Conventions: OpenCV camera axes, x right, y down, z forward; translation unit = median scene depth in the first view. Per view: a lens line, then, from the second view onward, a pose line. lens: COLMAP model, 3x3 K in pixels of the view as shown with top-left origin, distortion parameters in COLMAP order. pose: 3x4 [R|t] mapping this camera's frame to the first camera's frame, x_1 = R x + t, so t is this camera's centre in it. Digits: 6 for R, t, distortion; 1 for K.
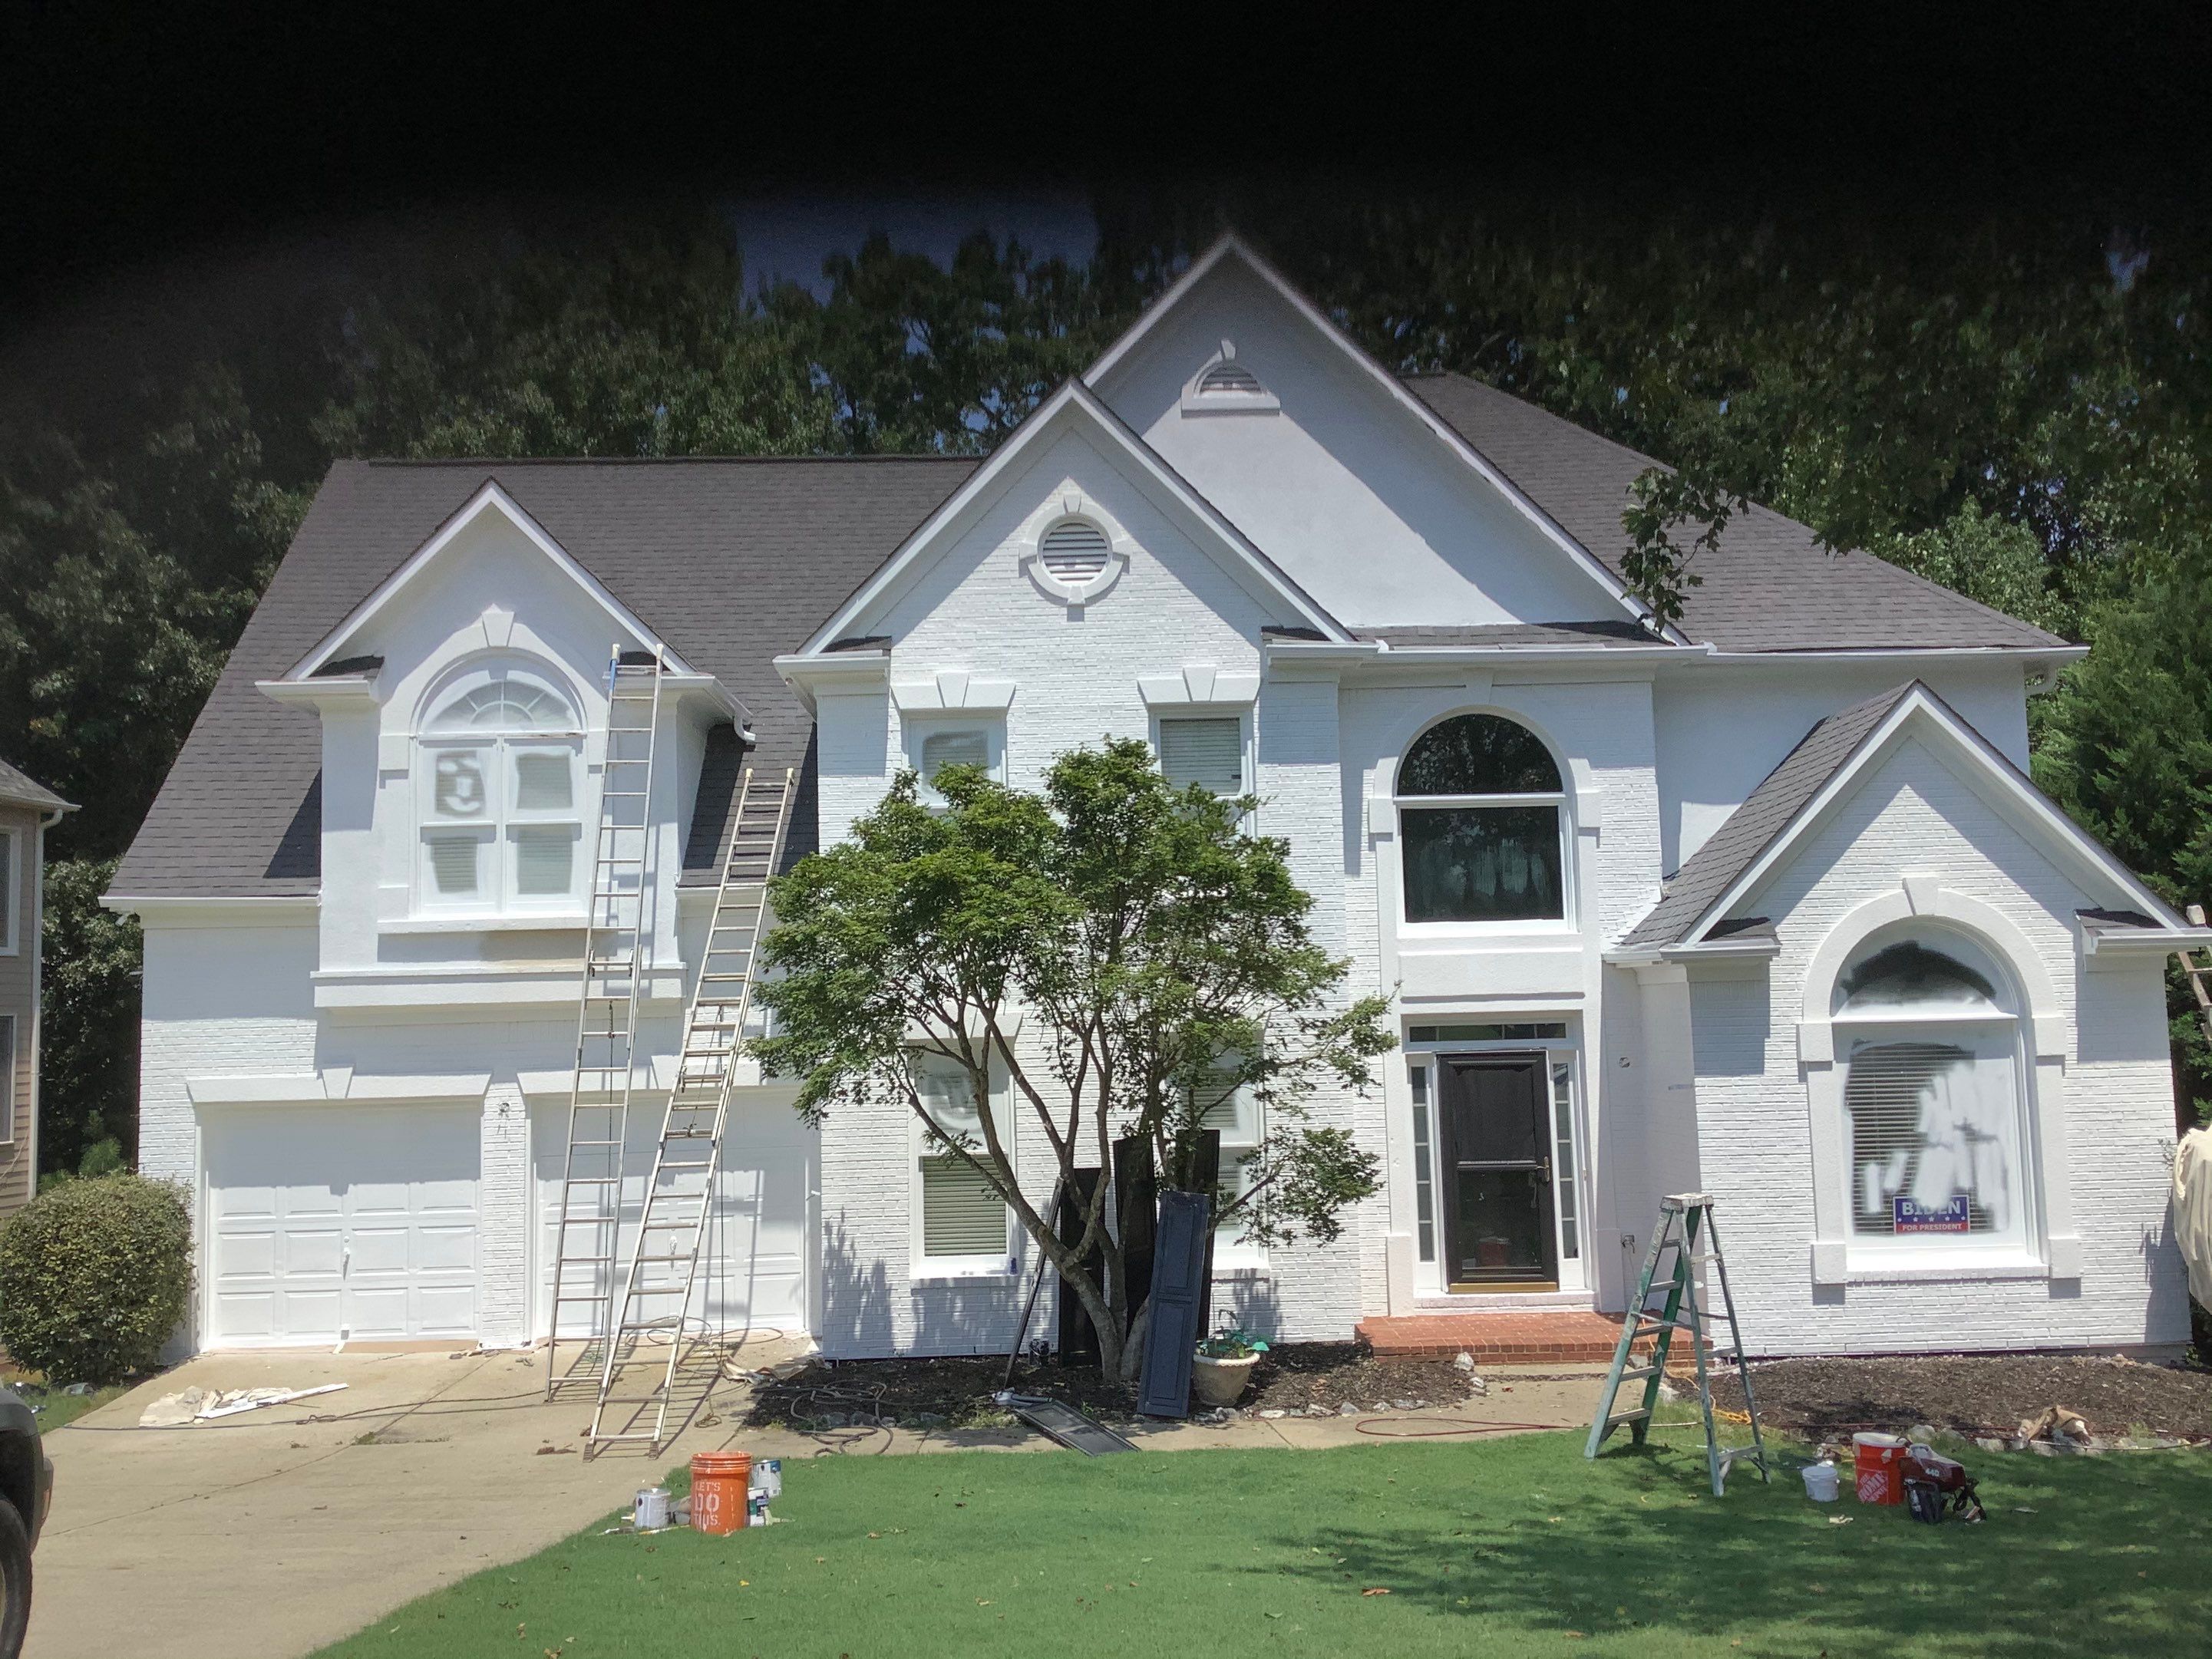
lens RADIAL K [[2046.5, 0, 1109.2], [0, 2046.5, 817.9], [0, 0, 1]] dist [0.094495, -0.189839]
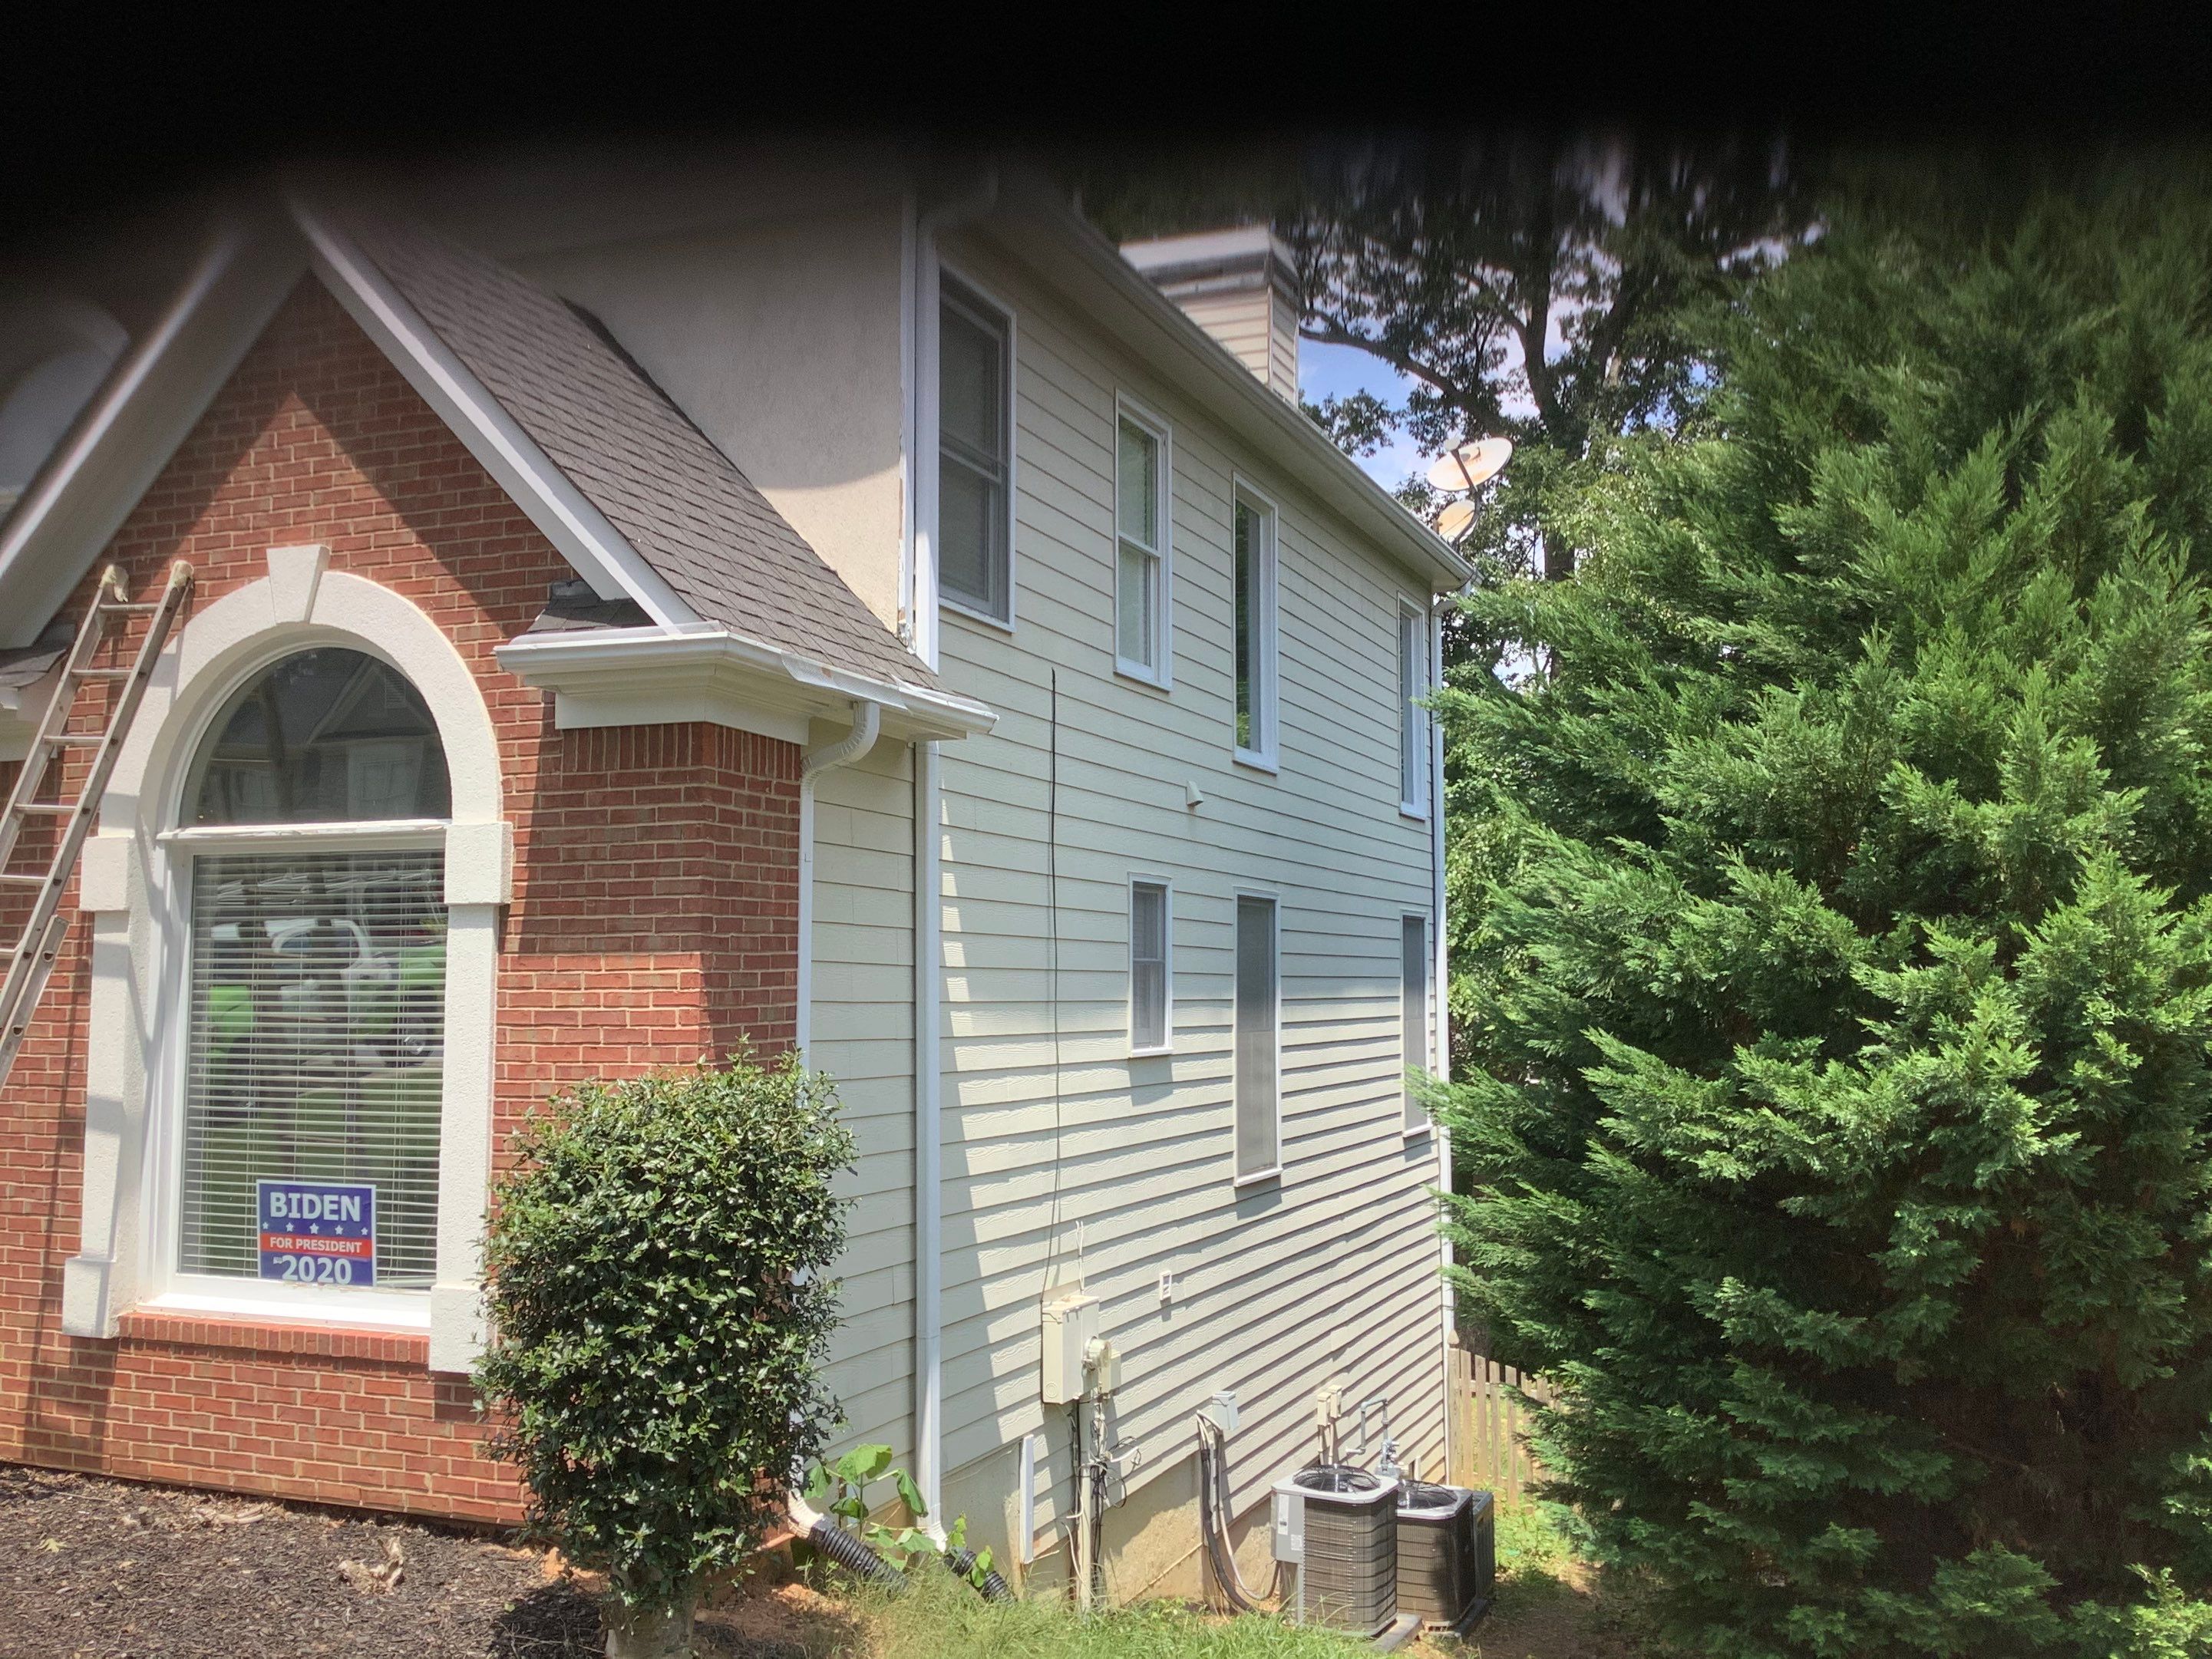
lens RADIAL K [[2046.5, 0, 1109.2], [0, 2046.5, 817.9], [0, 0, 1]] dist [0.094495, -0.189839]
pose [[0.915760, -0.004521, -0.401699, 0.702525], [0.013542, 0.999716, 0.019621, 0.078963], [0.401496, -0.023408, 0.915561, 0.562038]]
